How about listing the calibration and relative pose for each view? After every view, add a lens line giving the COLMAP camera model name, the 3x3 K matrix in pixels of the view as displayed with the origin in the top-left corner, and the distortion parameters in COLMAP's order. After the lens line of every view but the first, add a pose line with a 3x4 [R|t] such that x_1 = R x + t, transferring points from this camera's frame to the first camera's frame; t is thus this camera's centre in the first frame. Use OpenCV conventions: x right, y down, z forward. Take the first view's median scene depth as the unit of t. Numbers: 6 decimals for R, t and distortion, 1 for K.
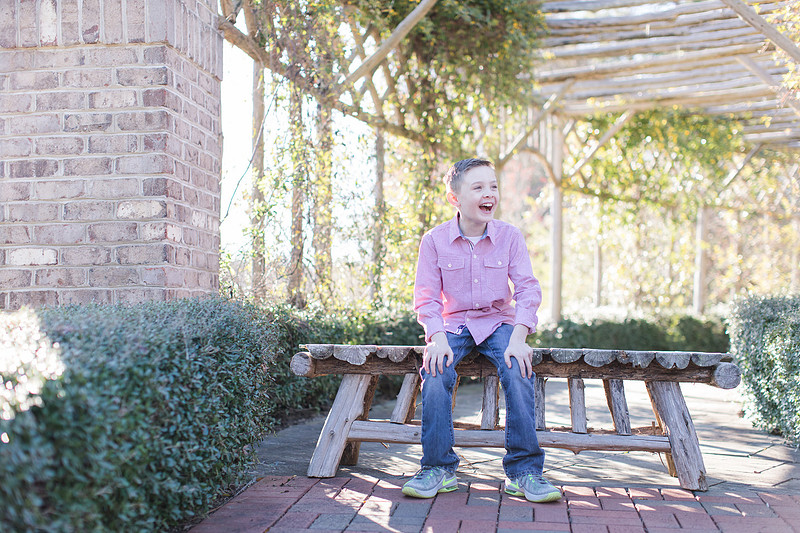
lens RADIAL K [[1156.3, 0, 400.0], [0, 1156.3, 266.5], [0, 0, 1]] dist [0.038432, -0.065157]
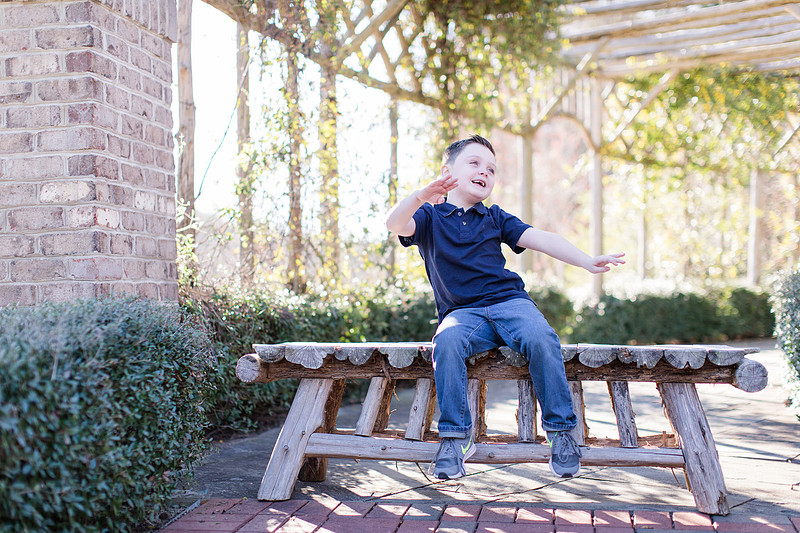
lens RADIAL K [[1156.3, 0, 400.0], [0, 1156.3, 266.5], [0, 0, 1]] dist [0.038432, -0.065157]
pose [[0.998388, -0.019935, -0.053146, 0.043532], [0.021221, 0.999493, 0.023749, -0.005350], [0.052646, -0.024838, 0.998304, 0.090490]]
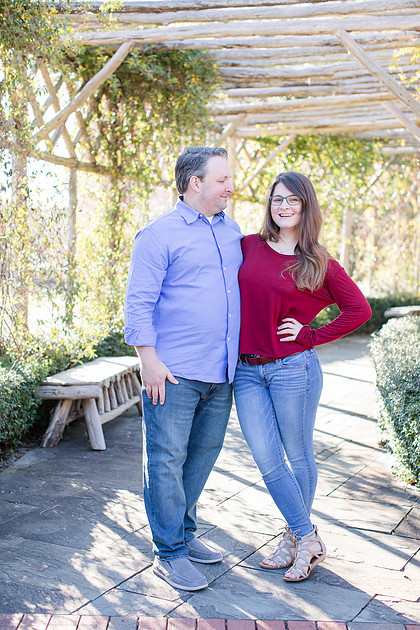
lens RADIAL K [[910.6, 0, 210.0], [0, 910.6, 315.0], [0, 0, 1]] dist [0.038432, -0.065157]
pose [[0.993597, -0.003254, 0.112932, 0.018364], [-0.010240, 0.992876, 0.118709, -0.106317], [-0.112514, -0.119106, 0.986486, 0.121552]]
